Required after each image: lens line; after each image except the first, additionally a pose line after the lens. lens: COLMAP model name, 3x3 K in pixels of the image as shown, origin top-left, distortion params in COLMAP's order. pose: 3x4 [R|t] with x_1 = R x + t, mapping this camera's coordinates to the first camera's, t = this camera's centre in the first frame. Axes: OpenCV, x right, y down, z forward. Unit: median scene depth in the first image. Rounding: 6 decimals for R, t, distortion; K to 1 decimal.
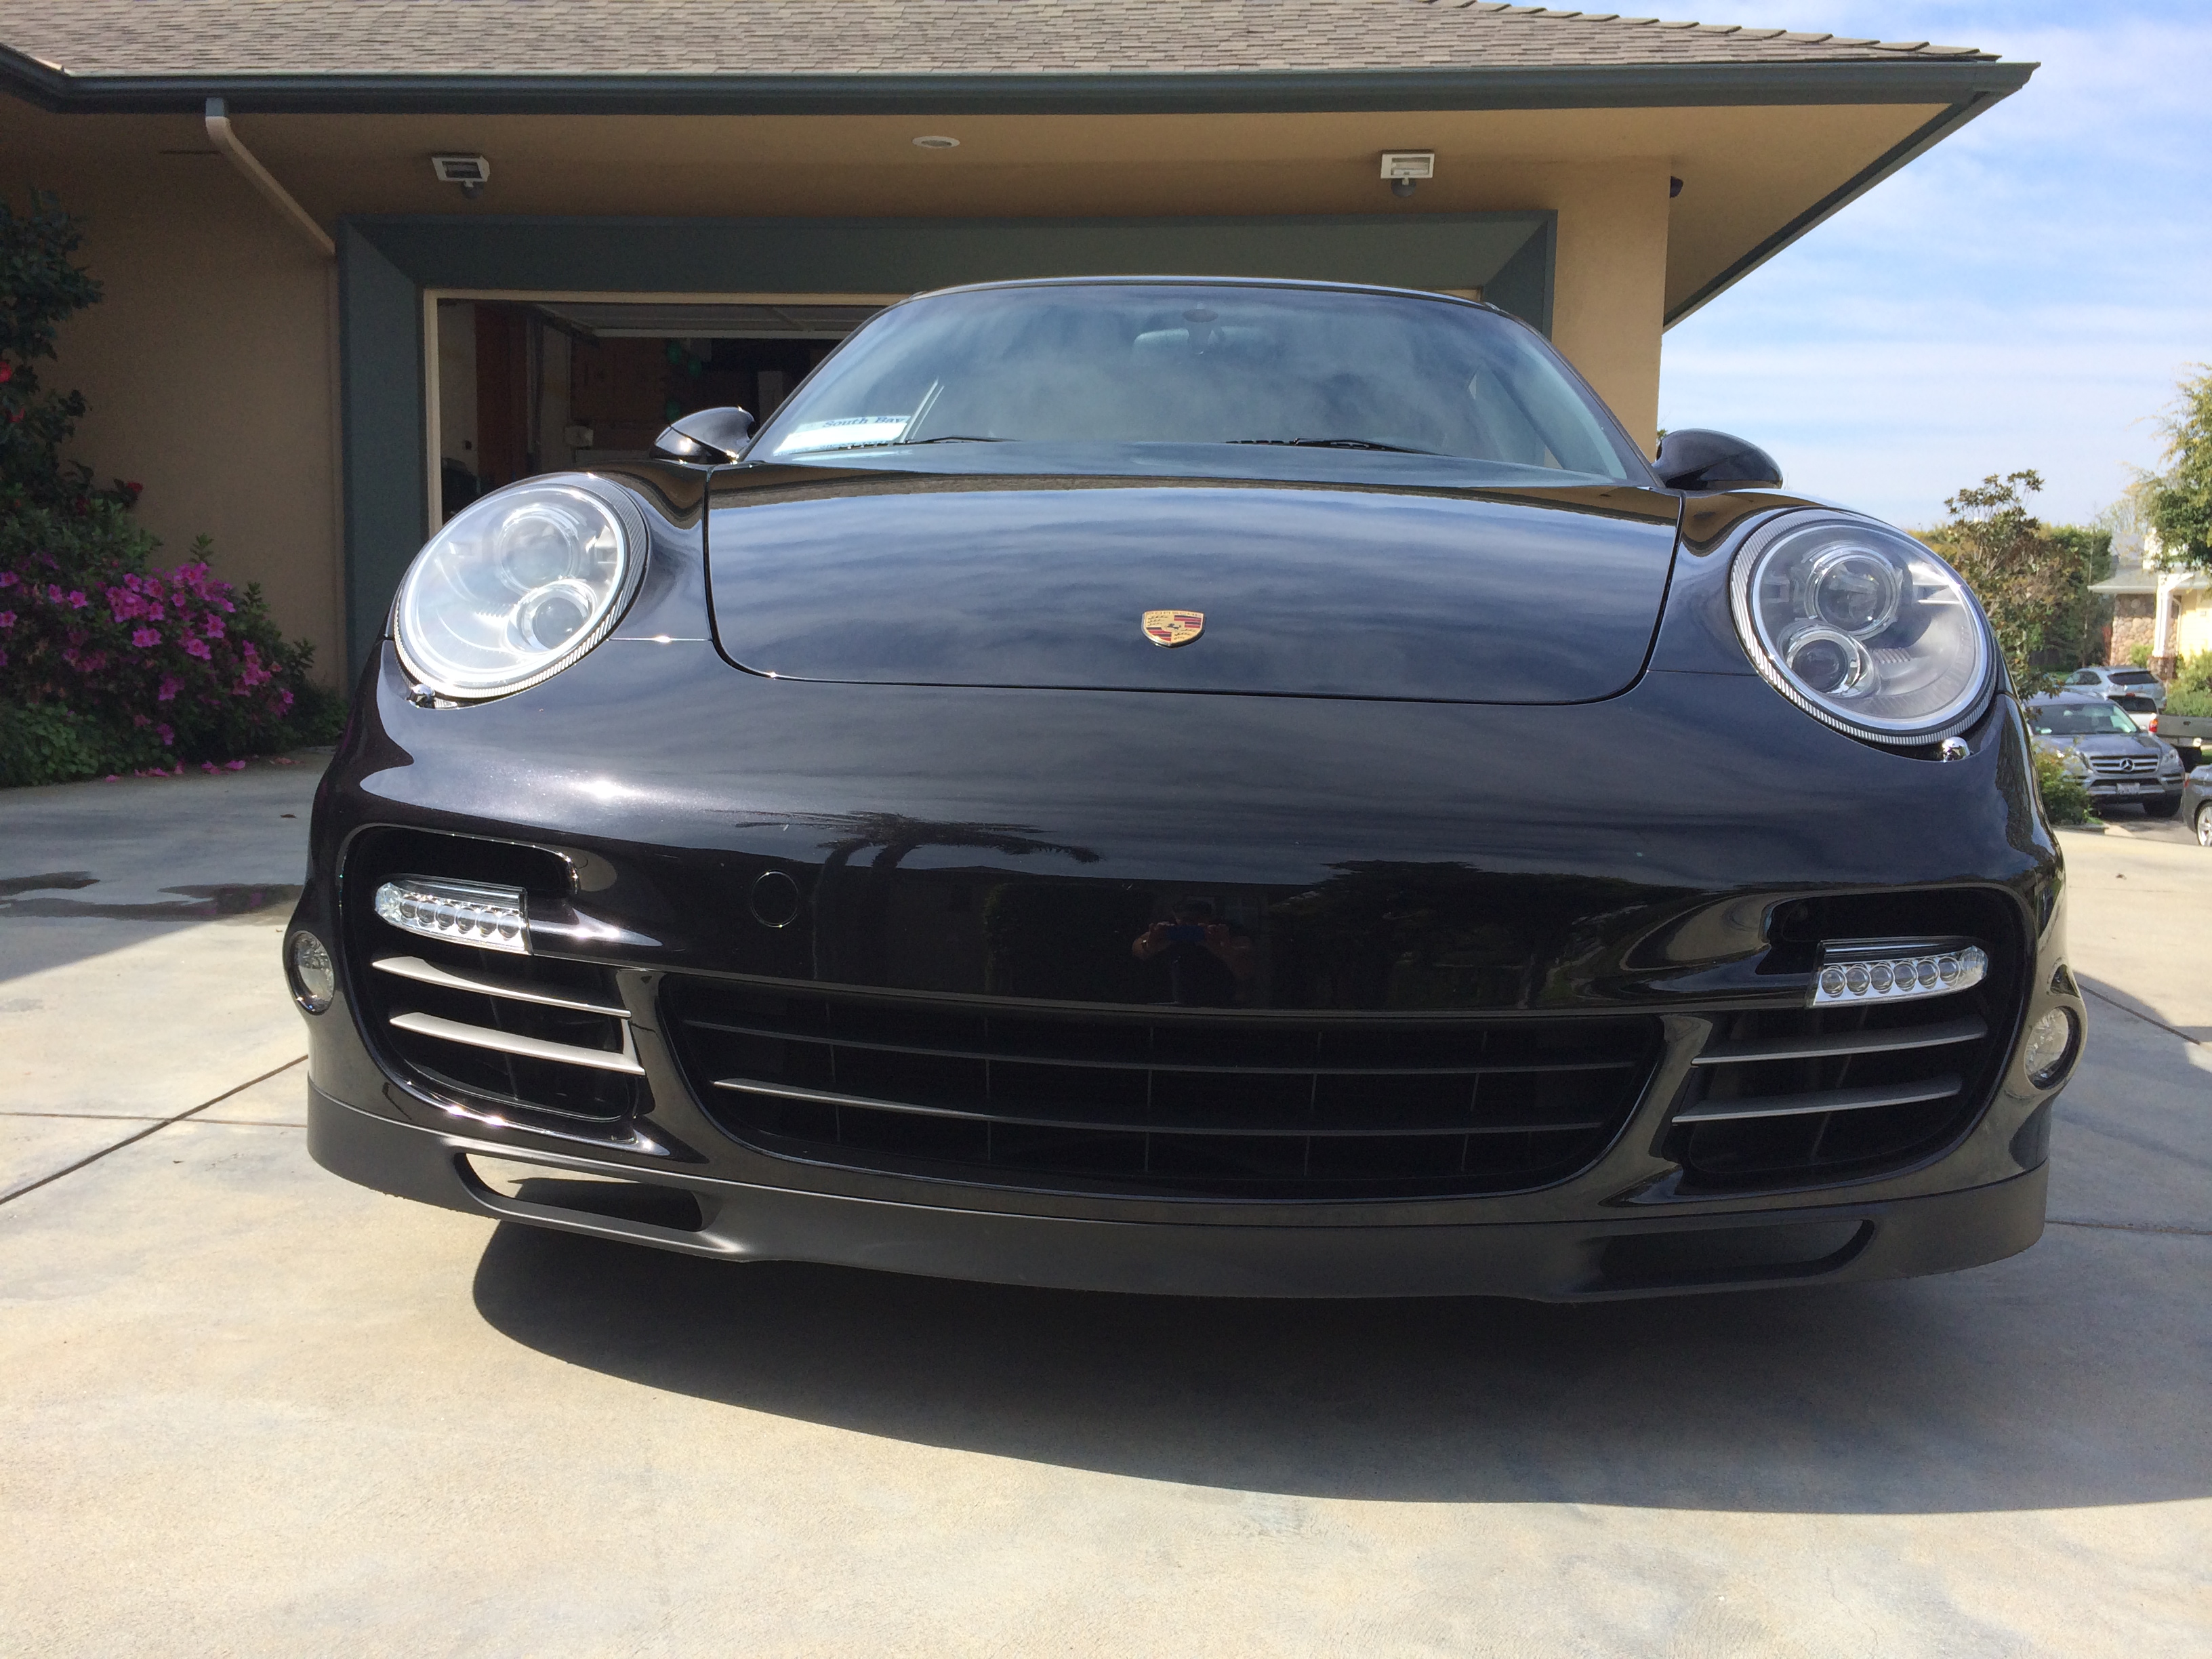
lens RADIAL K [[1918.2, 0, 1110.5], [0, 1918.2, 818.9], [0, 0, 1]] dist [0.030902, -0.024475]
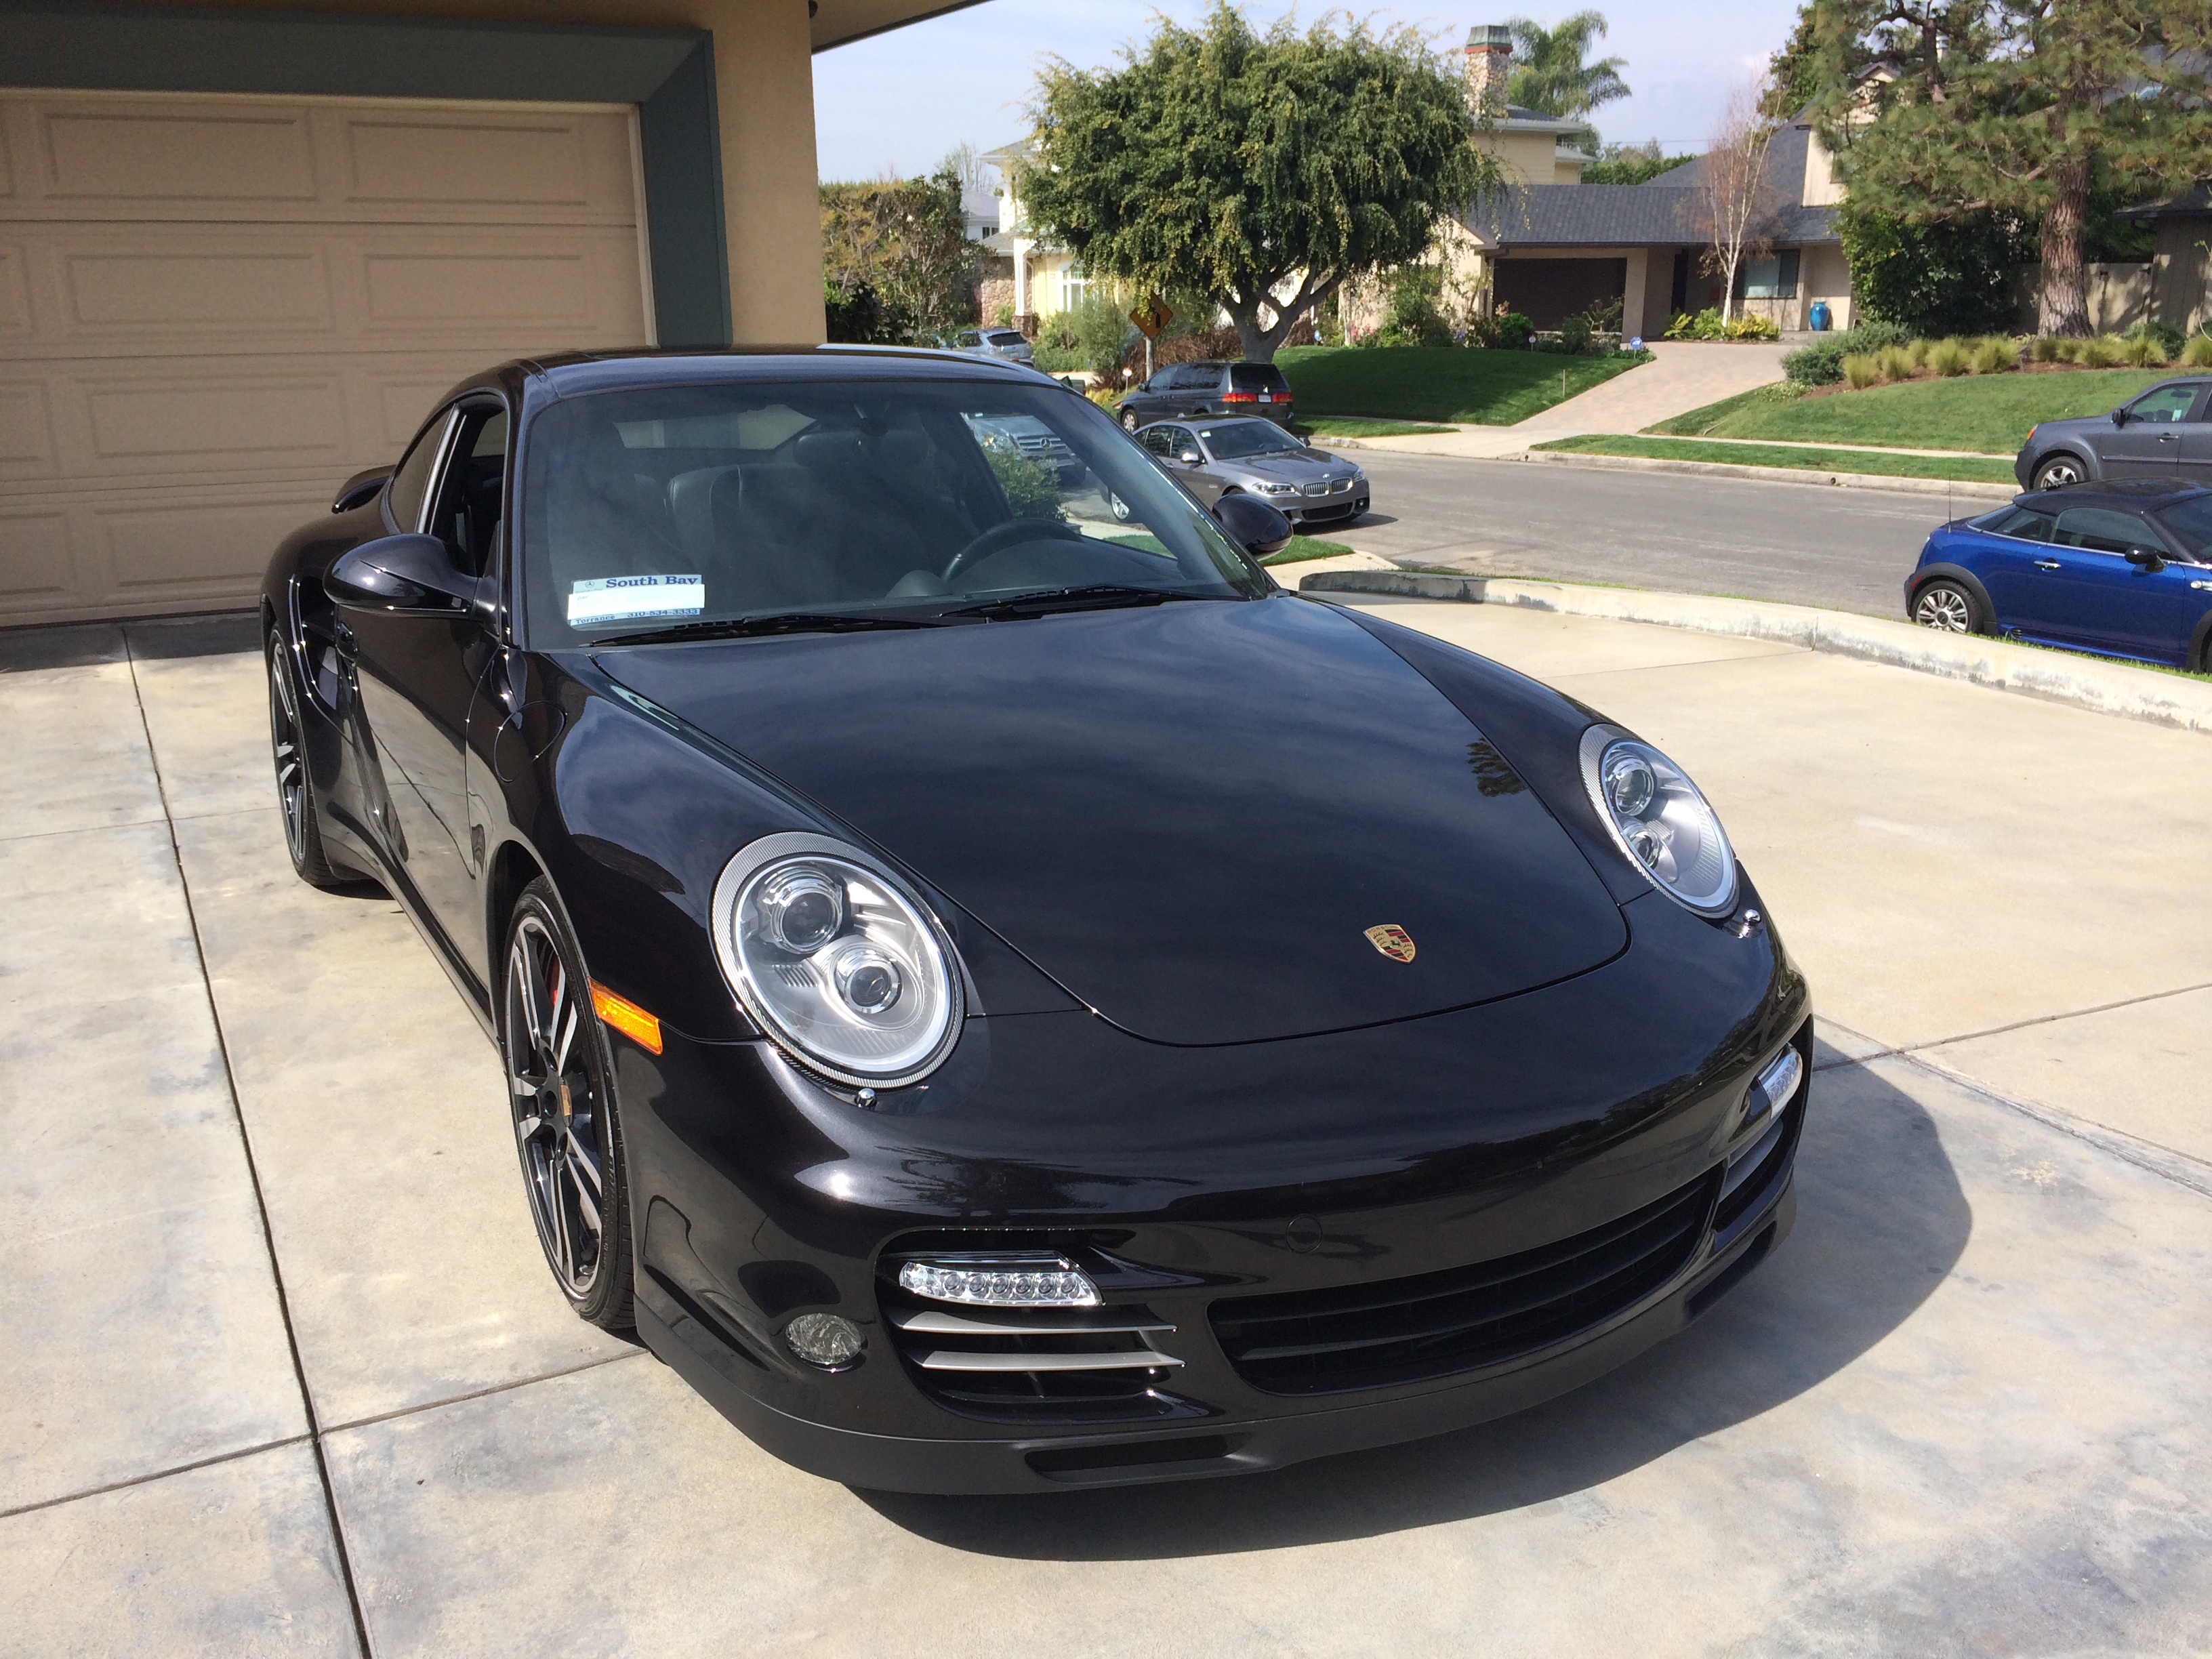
lens RADIAL K [[1918.2, 0, 1110.5], [0, 1918.2, 840.3], [0, 0, 1]] dist [0.030902, -0.024475]
pose [[0.840648, -0.171981, 0.513549, -0.181391], [0.067995, 0.974253, 0.214961, -0.104070], [-0.537296, -0.145788, 0.830698, -0.012038]]
